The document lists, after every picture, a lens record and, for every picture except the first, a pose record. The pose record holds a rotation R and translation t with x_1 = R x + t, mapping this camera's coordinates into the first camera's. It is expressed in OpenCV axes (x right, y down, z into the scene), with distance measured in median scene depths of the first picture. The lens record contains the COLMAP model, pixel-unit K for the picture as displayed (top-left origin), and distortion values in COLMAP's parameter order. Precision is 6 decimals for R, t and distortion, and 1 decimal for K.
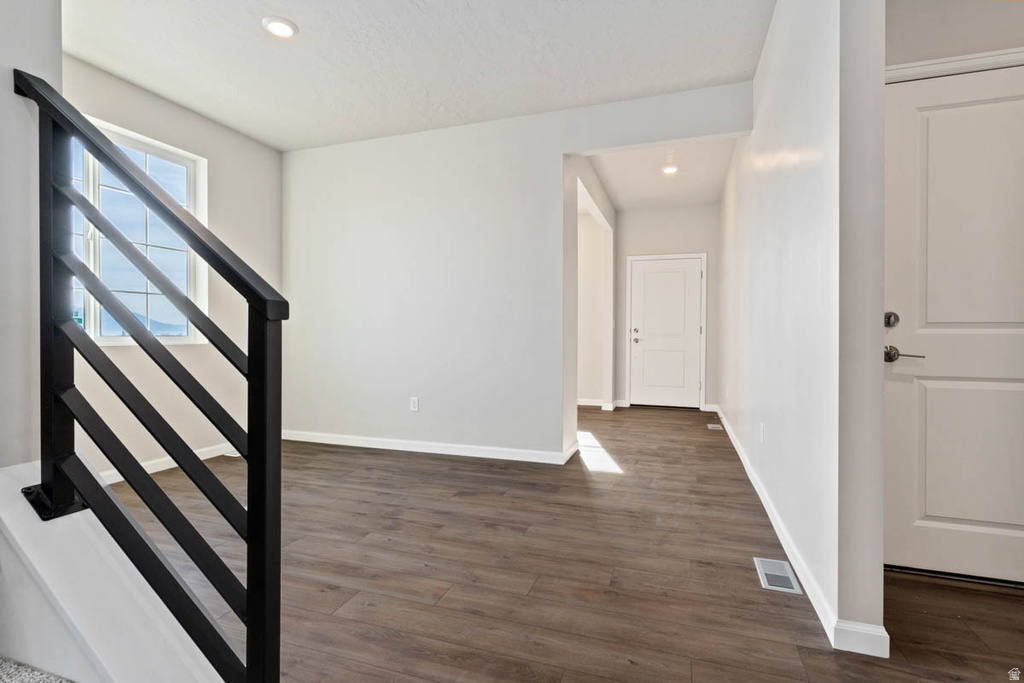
lens RADIAL K [[489.2, 0, 511.1], [0, 489.2, 347.5], [0, 0, 1]] dist [0.002379, 0.000077]
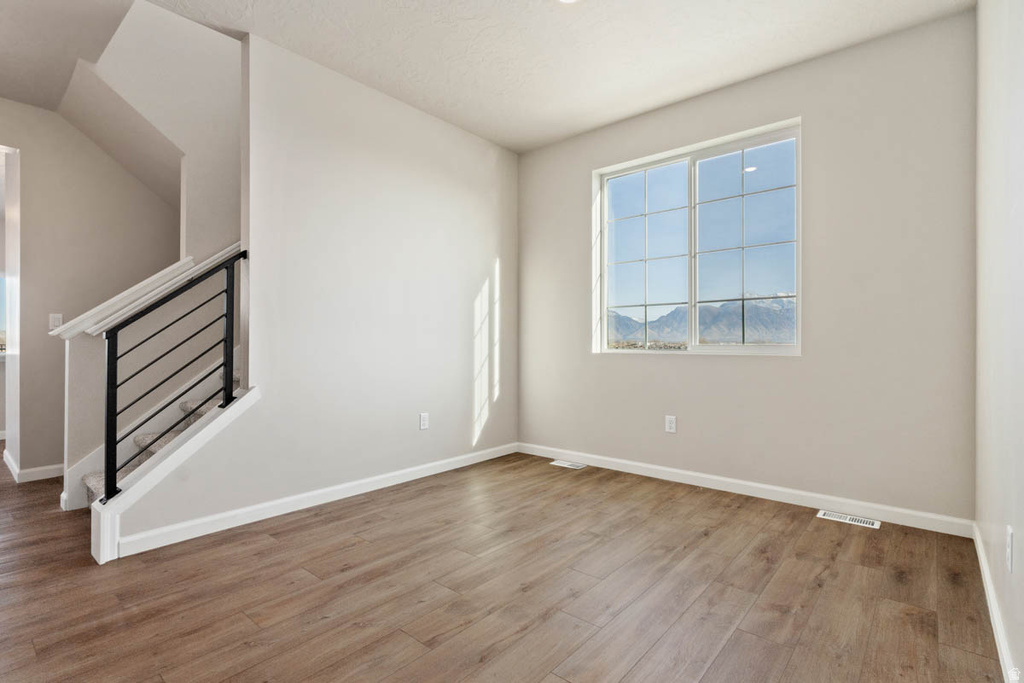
lens RADIAL K [[489.2, 0, 511.1], [0, 489.2, 347.5], [0, 0, 1]] dist [0.002379, 0.000077]
pose [[-0.367905, 0.006947, -0.929837, 0.300212], [-0.024694, 0.999546, 0.017238, -0.026377], [0.929535, 0.029304, -0.367567, 0.973753]]
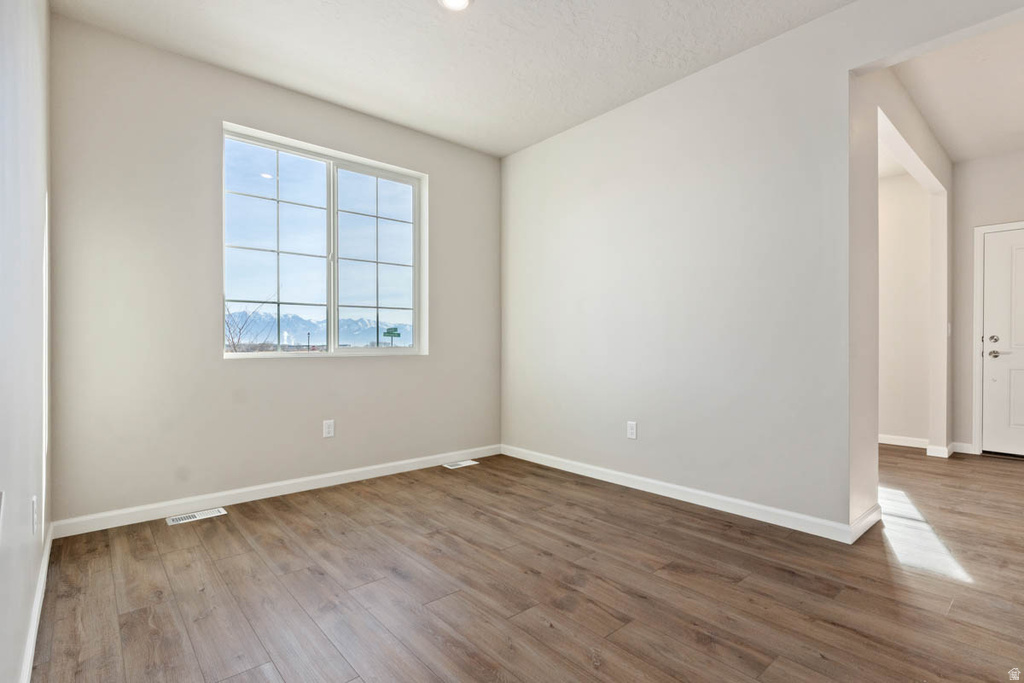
lens RADIAL K [[489.2, 0, 511.1], [0, 489.2, 347.5], [0, 0, 1]] dist [0.002379, 0.000077]
pose [[0.867617, 0.000862, -0.497232, 0.043166], [-0.011838, 0.999751, -0.018922, -0.006300], [0.497092, 0.022303, 0.867411, 0.223466]]
